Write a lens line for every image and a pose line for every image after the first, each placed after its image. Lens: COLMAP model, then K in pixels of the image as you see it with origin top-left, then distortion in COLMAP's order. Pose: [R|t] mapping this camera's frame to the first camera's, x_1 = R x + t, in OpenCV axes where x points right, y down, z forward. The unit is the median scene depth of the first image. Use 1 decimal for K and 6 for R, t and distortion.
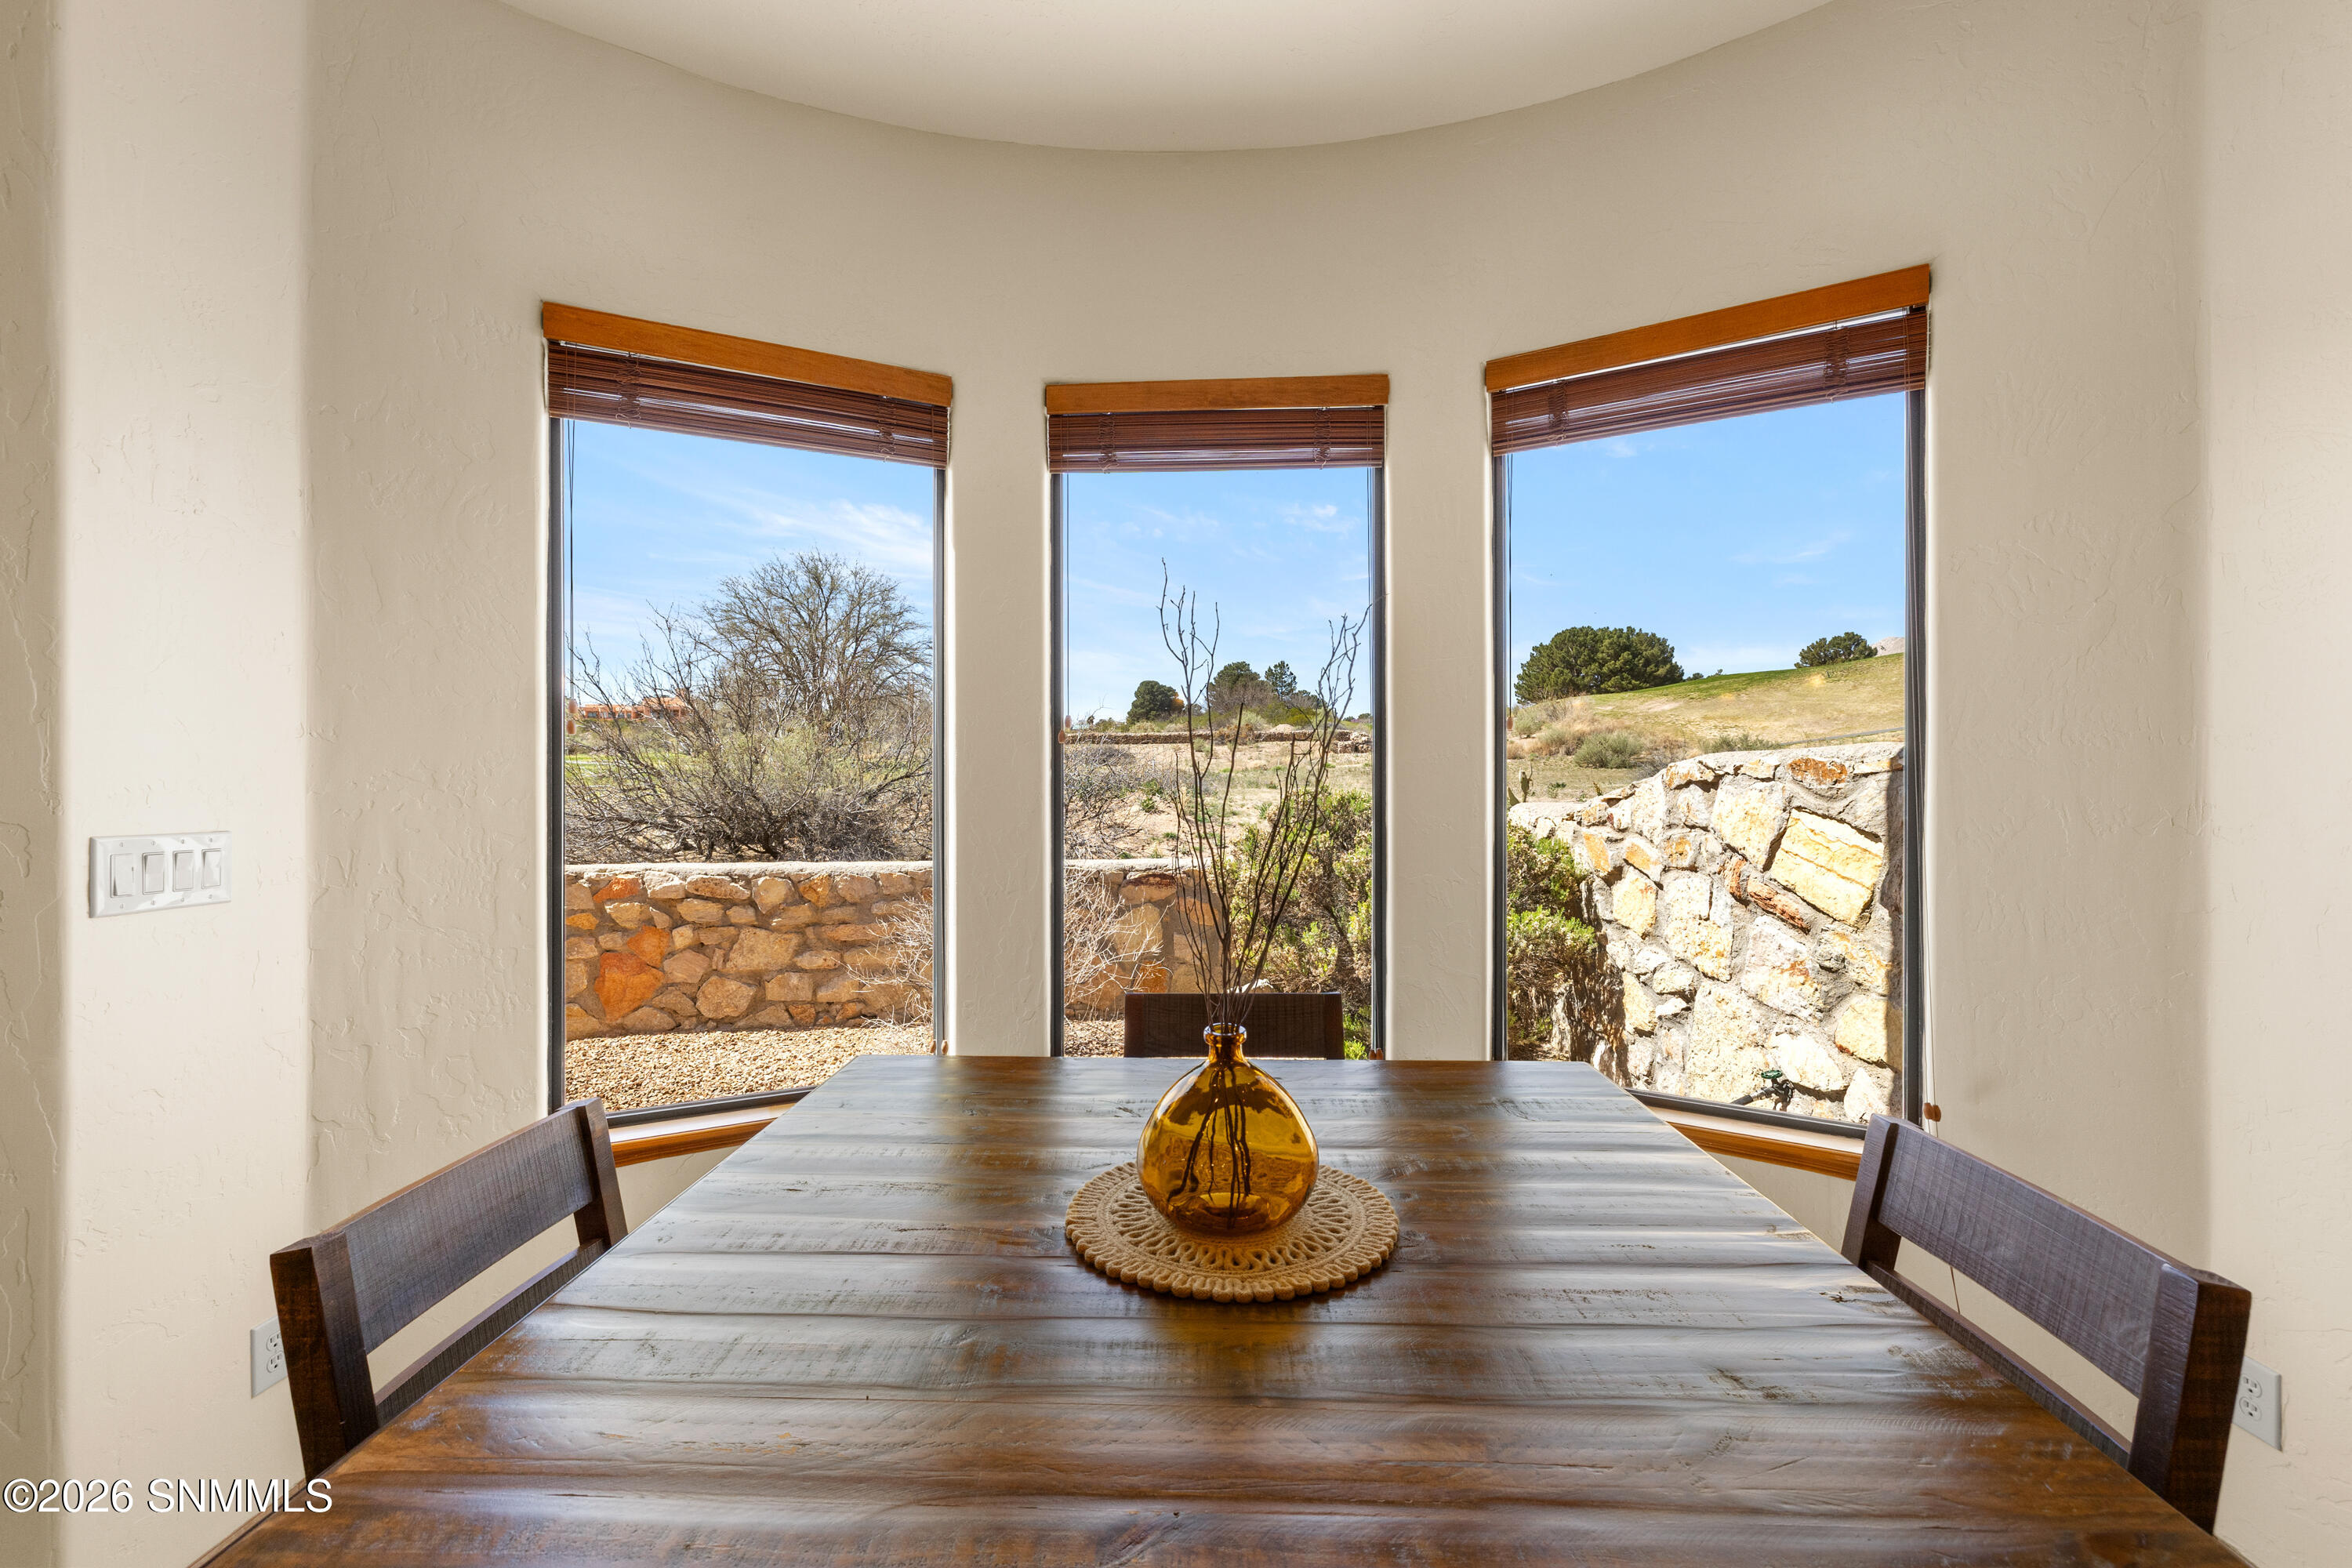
lens RADIAL K [[987.1, 0, 1173.4], [0, 987.1, 781.4], [0, 0, 1]] dist [0.002499, -0.000582]
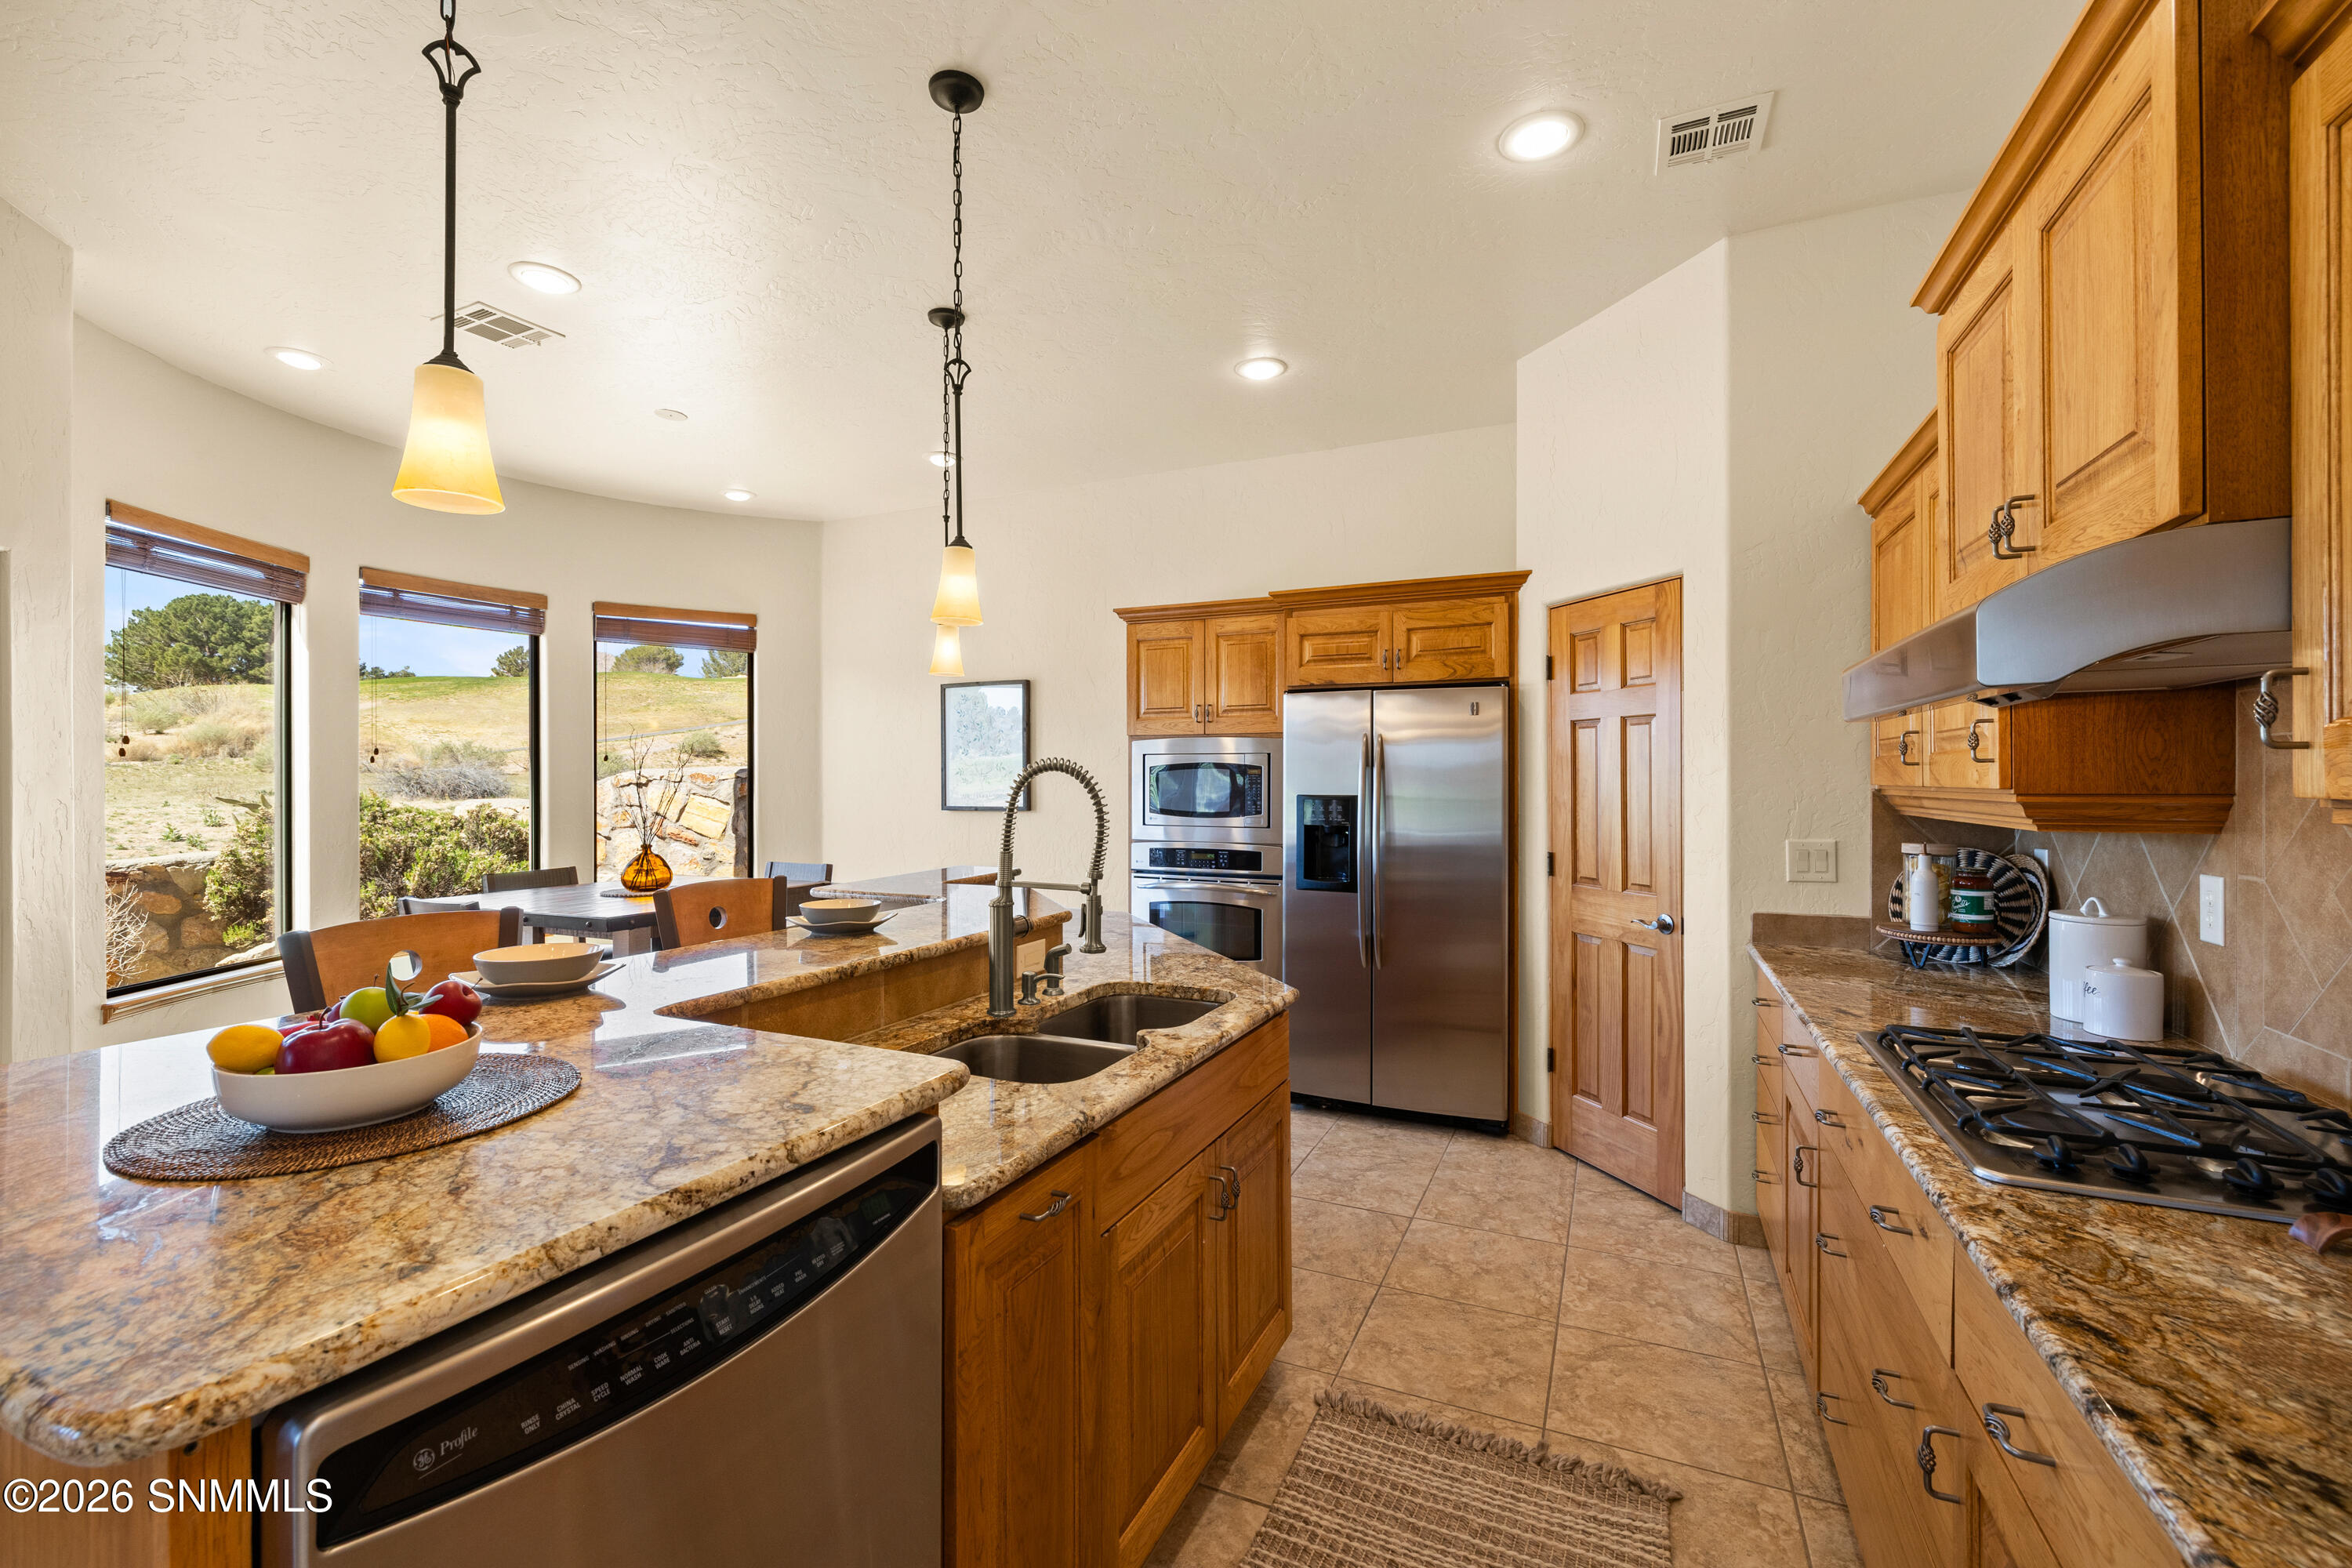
lens RADIAL K [[987.1, 0, 1178.1], [0, 987.1, 780.1], [0, 0, 1]] dist [0.002499, -0.000582]
pose [[0.387759, -0.000431, 0.921761, -0.548808], [0.007509, 0.999968, -0.002691, 0.003999], [-0.921730, 0.007965, 0.387750, -0.495792]]
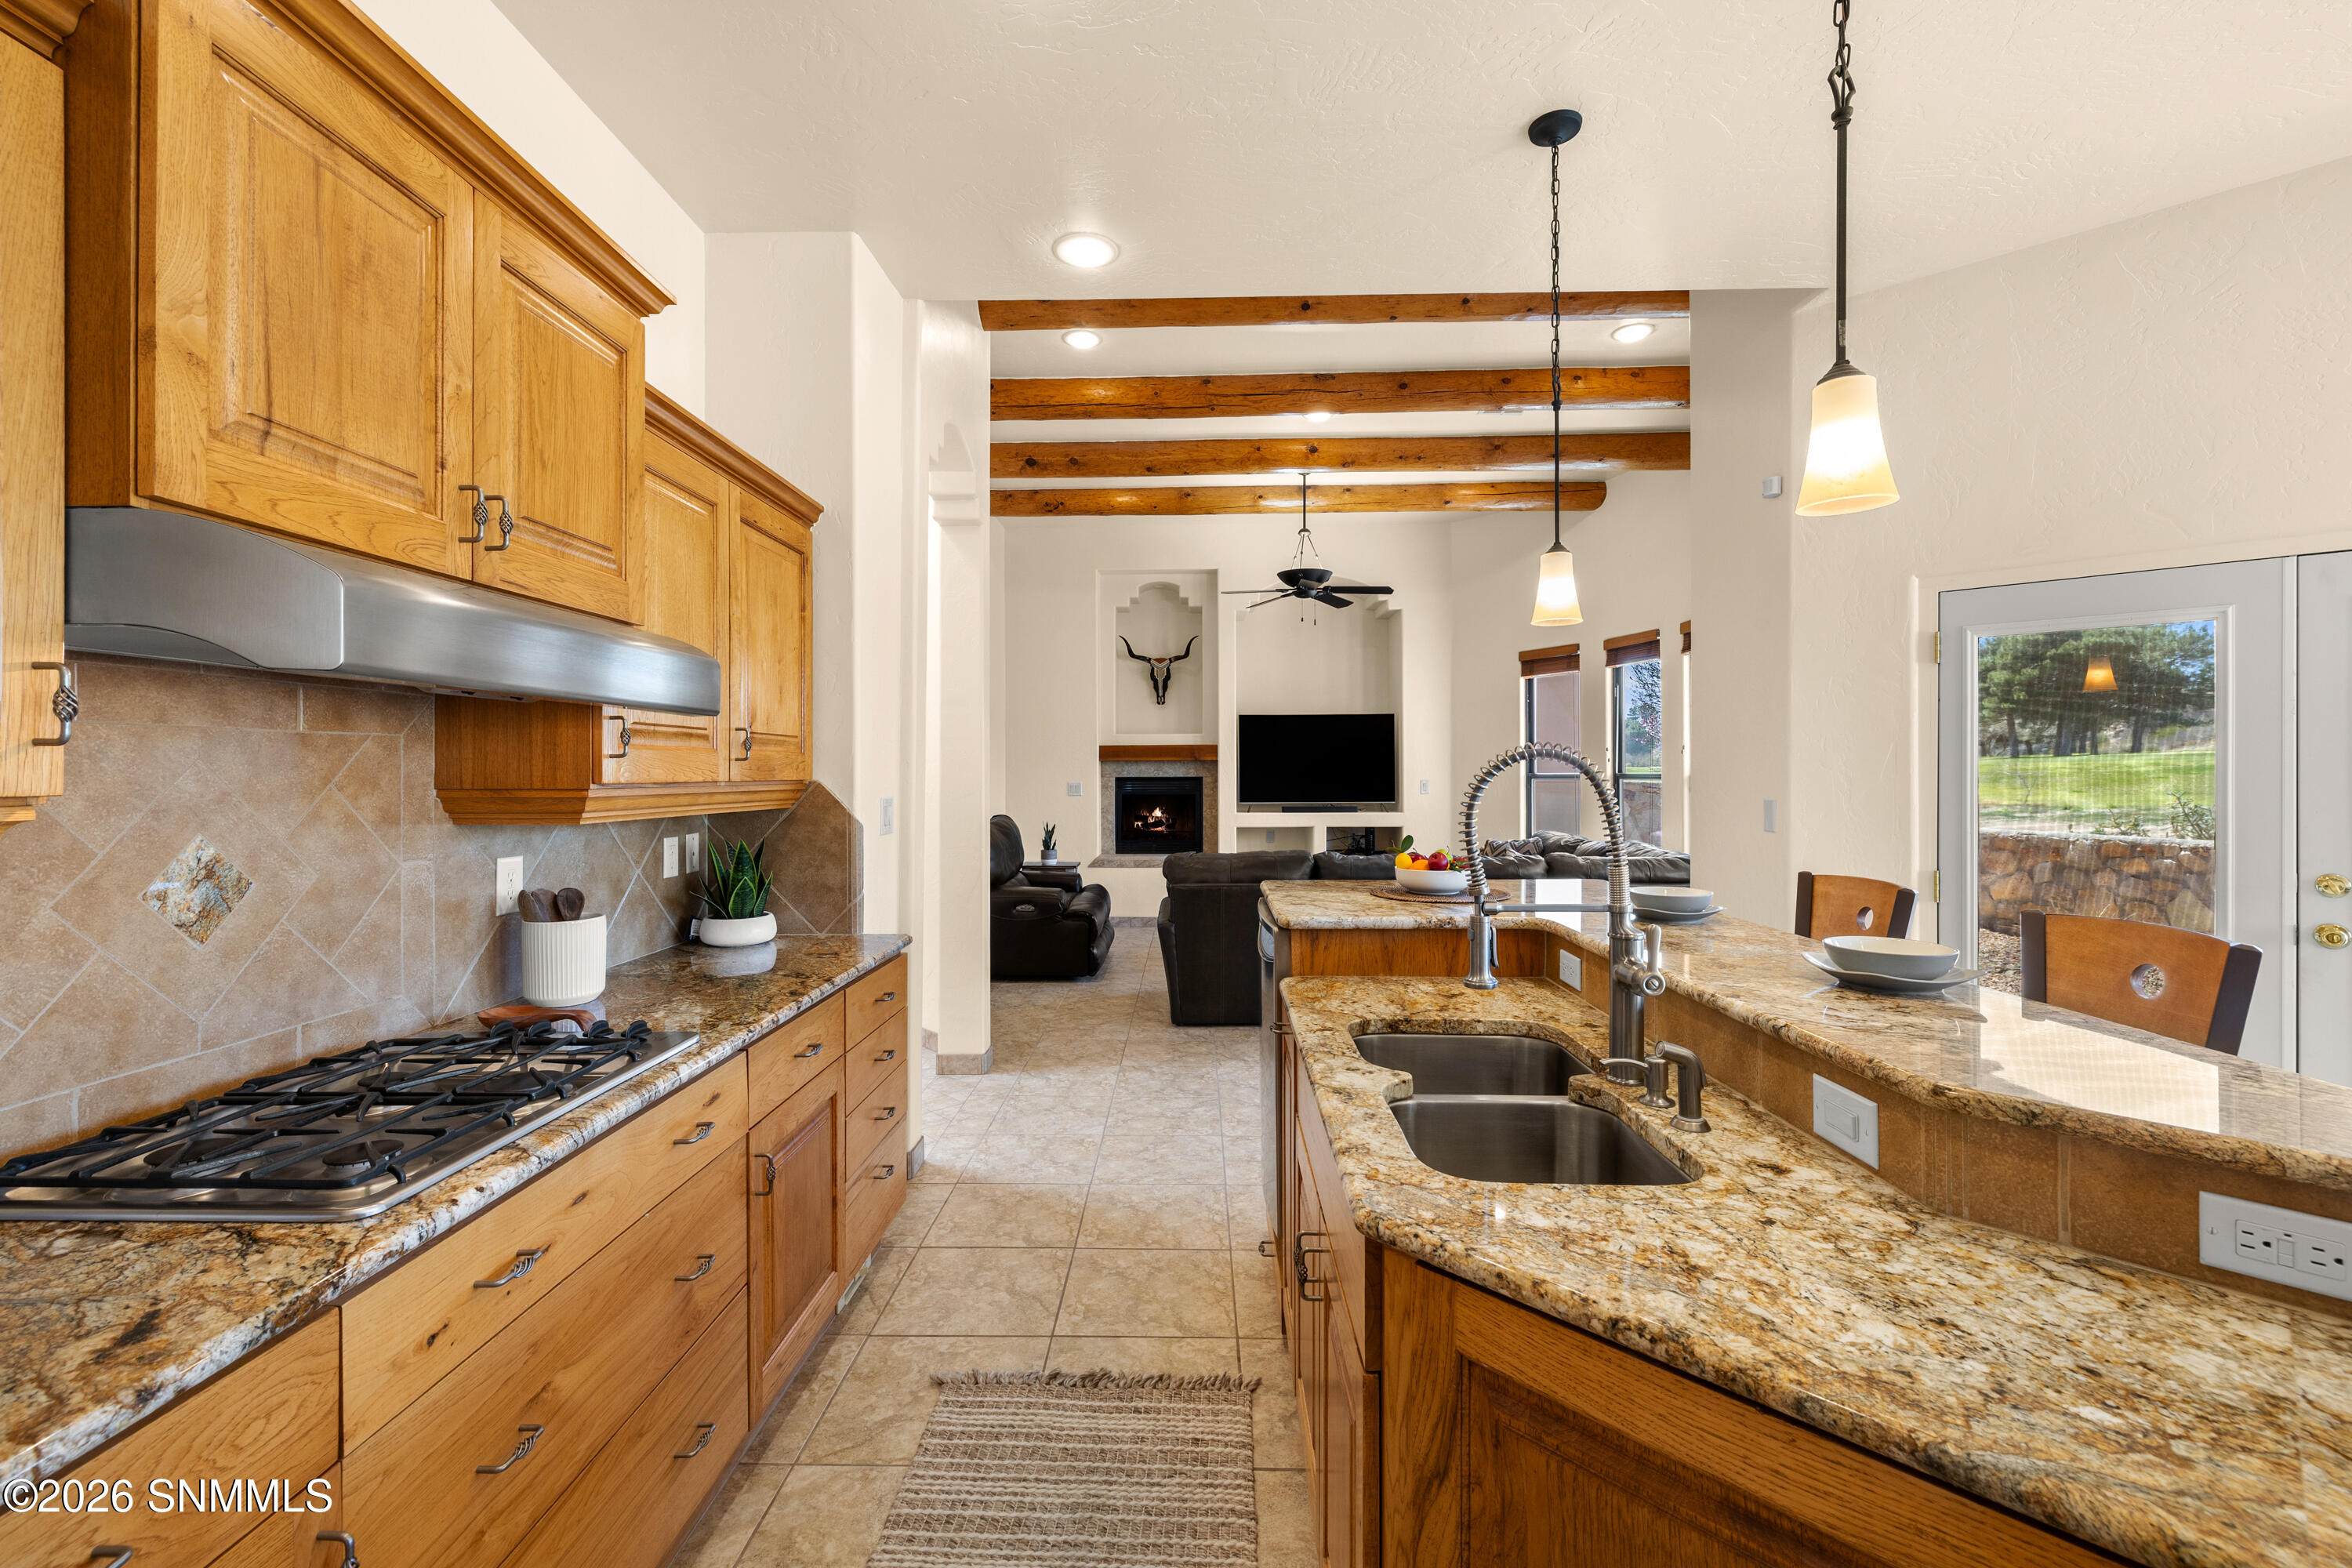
lens RADIAL K [[987.1, 0, 1172.1], [0, 987.1, 769.8], [0, 0, 1]] dist [0.002499, -0.000582]
pose [[0.011508, 0.000572, -0.999934, 0.033636], [-0.004118, 0.999991, 0.000524, 0.002614], [0.999925, 0.004112, 0.011510, -0.423877]]
